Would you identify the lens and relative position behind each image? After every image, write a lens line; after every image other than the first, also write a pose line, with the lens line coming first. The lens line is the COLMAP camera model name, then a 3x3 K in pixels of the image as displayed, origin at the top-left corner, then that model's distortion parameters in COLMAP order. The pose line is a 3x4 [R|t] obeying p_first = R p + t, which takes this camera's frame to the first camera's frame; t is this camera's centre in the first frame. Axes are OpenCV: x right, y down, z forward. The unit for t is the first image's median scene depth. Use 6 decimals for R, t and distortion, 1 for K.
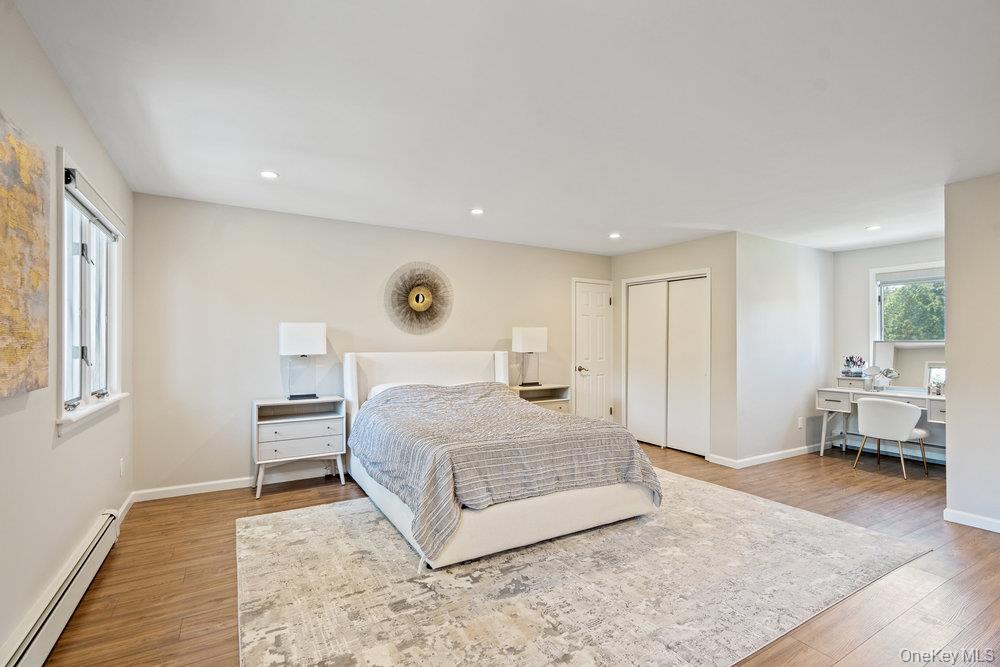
lens RADIAL K [[455.4, 0, 496.6], [0, 455.4, 341.5], [0, 0, 1]] dist [-0.003318, 0.001573]
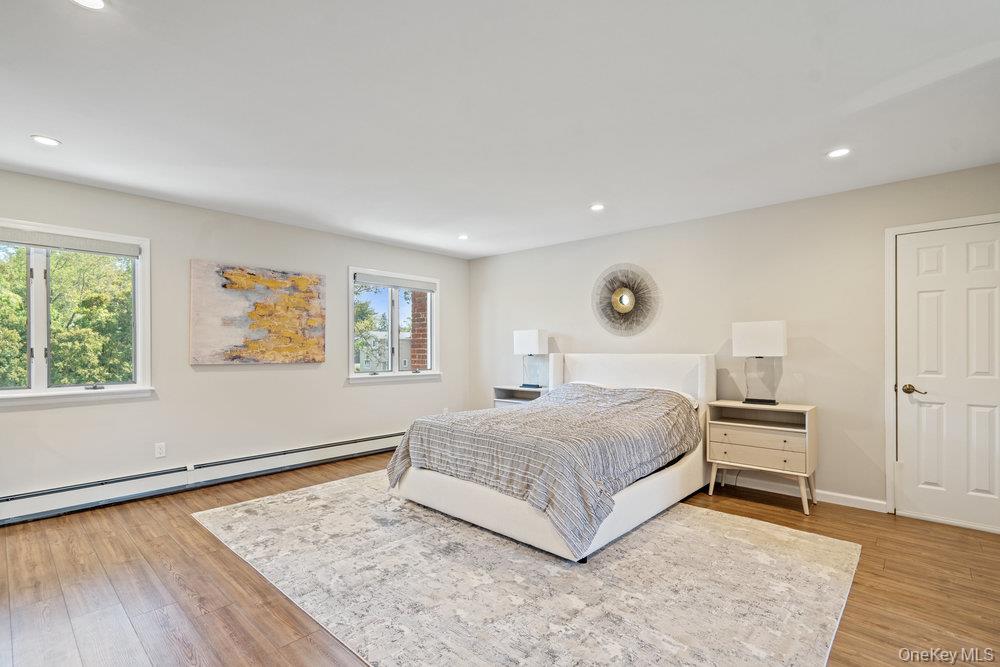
lens RADIAL K [[455.4, 0, 488.1], [0, 455.4, 348.2], [0, 0, 1]] dist [-0.003318, 0.001573]
pose [[0.292485, 0.001030, -0.956270, 0.822121], [0.006280, 0.999976, 0.002998, 0.007703], [0.956249, -0.006882, 0.292471, 0.505814]]
